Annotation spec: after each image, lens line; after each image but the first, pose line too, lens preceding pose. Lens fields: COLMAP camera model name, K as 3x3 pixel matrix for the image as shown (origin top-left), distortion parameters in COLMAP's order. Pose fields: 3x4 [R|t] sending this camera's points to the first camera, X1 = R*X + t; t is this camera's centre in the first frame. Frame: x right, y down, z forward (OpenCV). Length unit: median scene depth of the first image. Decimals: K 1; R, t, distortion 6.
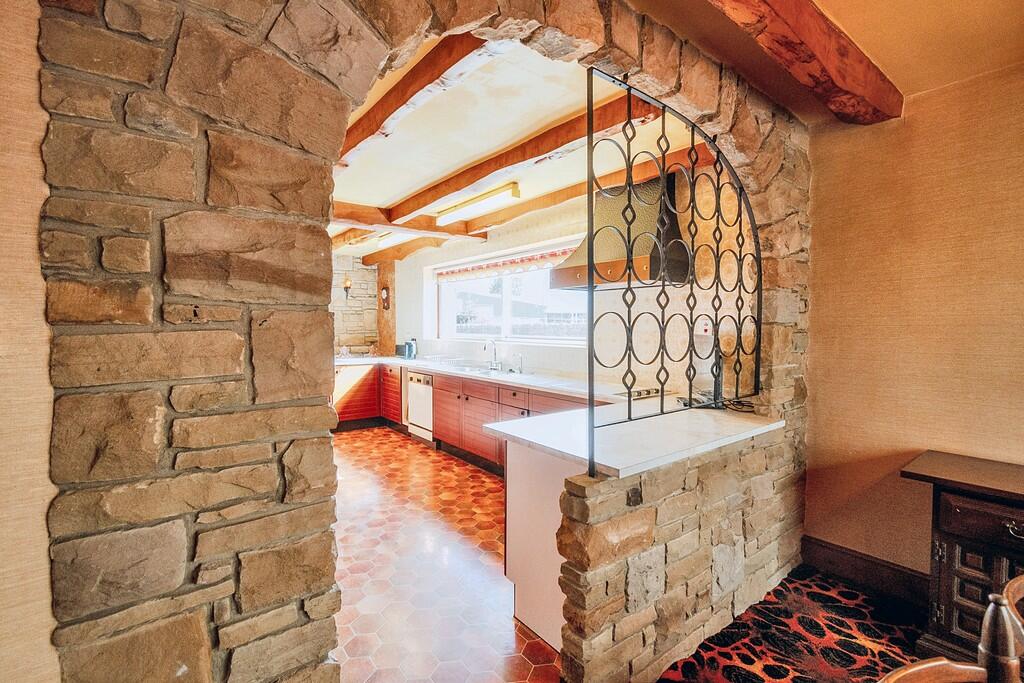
lens RADIAL K [[454.7, 0, 512.0], [0, 454.7, 341.5], [0, 0, 1]] dist [0.001255, -0.000520]
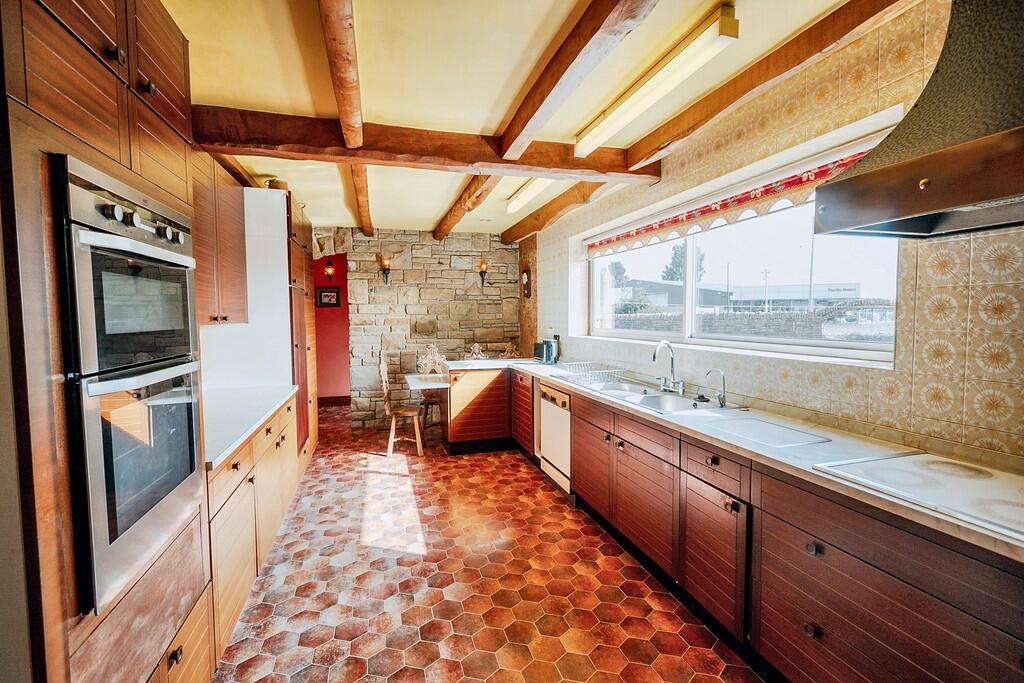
lens RADIAL K [[452.6, 0, 512.0], [0, 452.6, 341.5], [0, 0, 1]] dist [0.003022, 0.000215]
pose [[0.932422, 0.013896, -0.361104, -0.021892], [-0.005687, 0.999701, 0.023787, -0.020526], [0.361327, -0.020126, 0.932222, 0.422149]]
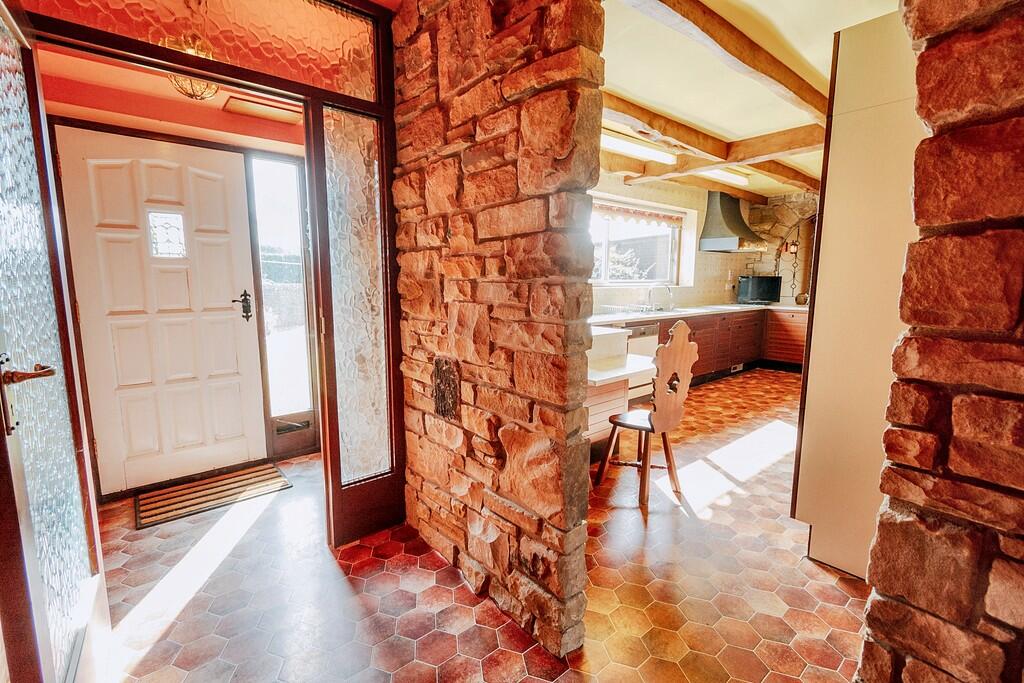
lens RADIAL K [[452.6, 0, 512.0], [0, 452.6, 341.5], [0, 0, 1]] dist [0.003022, 0.000215]
pose [[-0.038803, -0.139026, 0.989528, -1.286890], [0.033121, 0.989551, 0.140328, -0.035251], [-0.998698, 0.038220, -0.033793, 1.563534]]
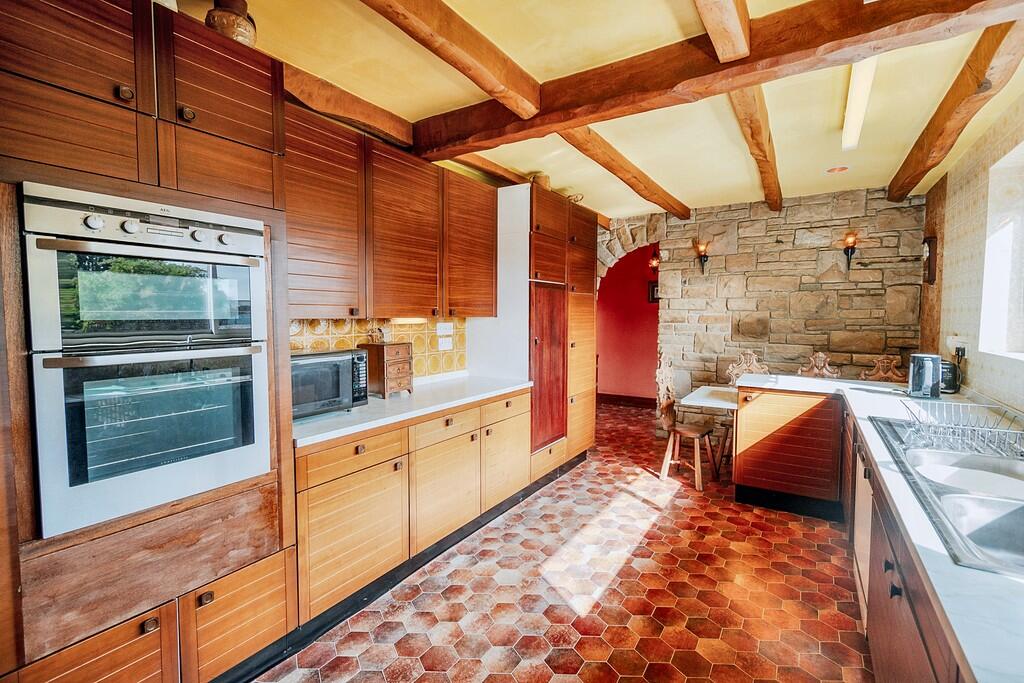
lens RADIAL K [[466.3, 0, 514.8], [0, 466.3, 340.6], [0, 0, 1]] dist [0.003868, 0.000398]
pose [[0.341886, 0.055158, -0.938121, 0.075688], [-0.035727, 0.998317, 0.045677, -0.028320], [0.939062, 0.017900, 0.343281, 0.712807]]
